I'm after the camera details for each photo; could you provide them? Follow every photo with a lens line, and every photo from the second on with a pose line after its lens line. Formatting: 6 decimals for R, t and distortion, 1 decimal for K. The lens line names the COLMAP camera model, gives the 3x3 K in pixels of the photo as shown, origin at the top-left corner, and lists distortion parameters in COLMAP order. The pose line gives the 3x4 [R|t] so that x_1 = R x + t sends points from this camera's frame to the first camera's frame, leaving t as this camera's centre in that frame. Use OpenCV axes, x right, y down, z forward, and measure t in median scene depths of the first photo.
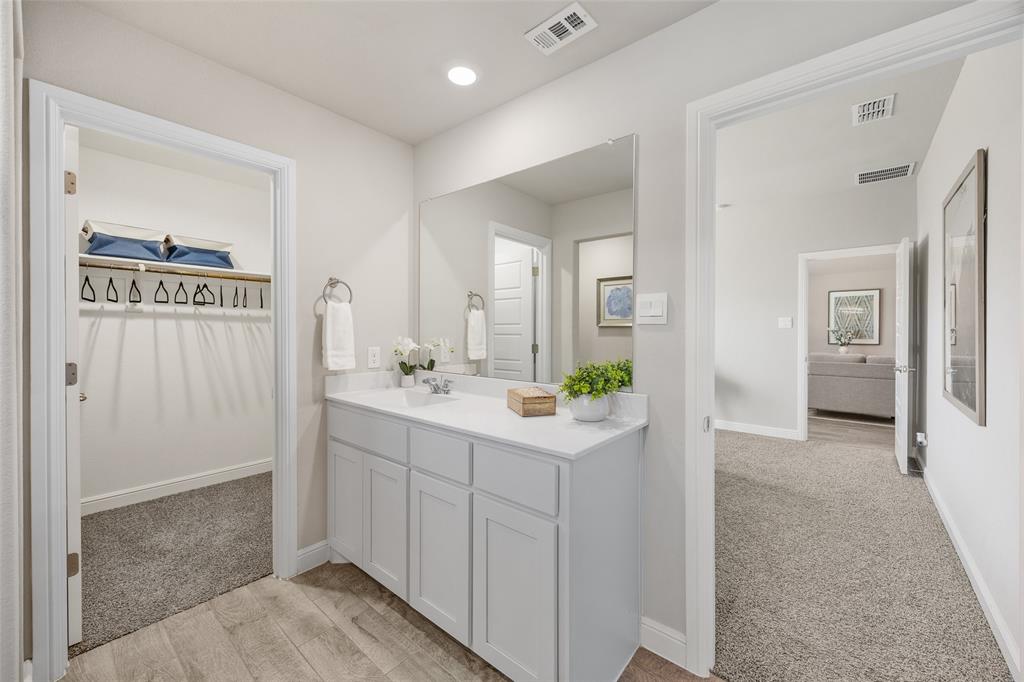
lens RADIAL K [[396.5, 0, 498.5], [0, 396.5, 336.9], [0, 0, 1]] dist [0.000900, -0.000450]
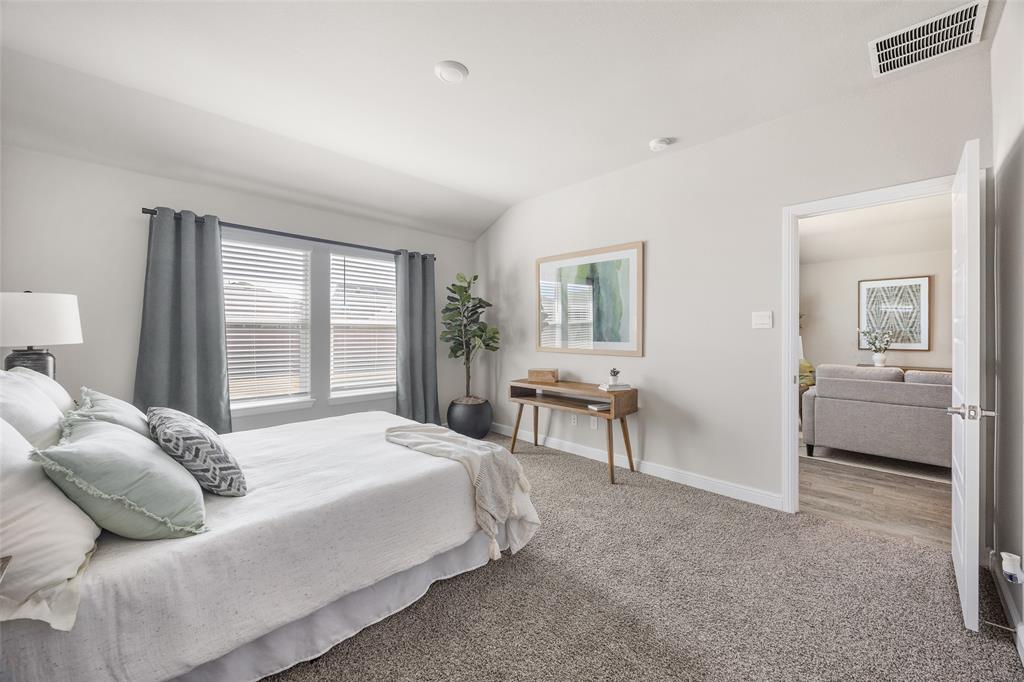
lens RADIAL K [[396.5, 0, 498.5], [0, 396.5, 336.9], [0, 0, 1]] dist [0.000900, -0.000450]
pose [[0.997731, -0.001625, -0.067313, 0.295832], [0.001258, 0.999984, -0.005483, -0.004581], [0.067321, 0.005386, 0.997717, 0.294165]]
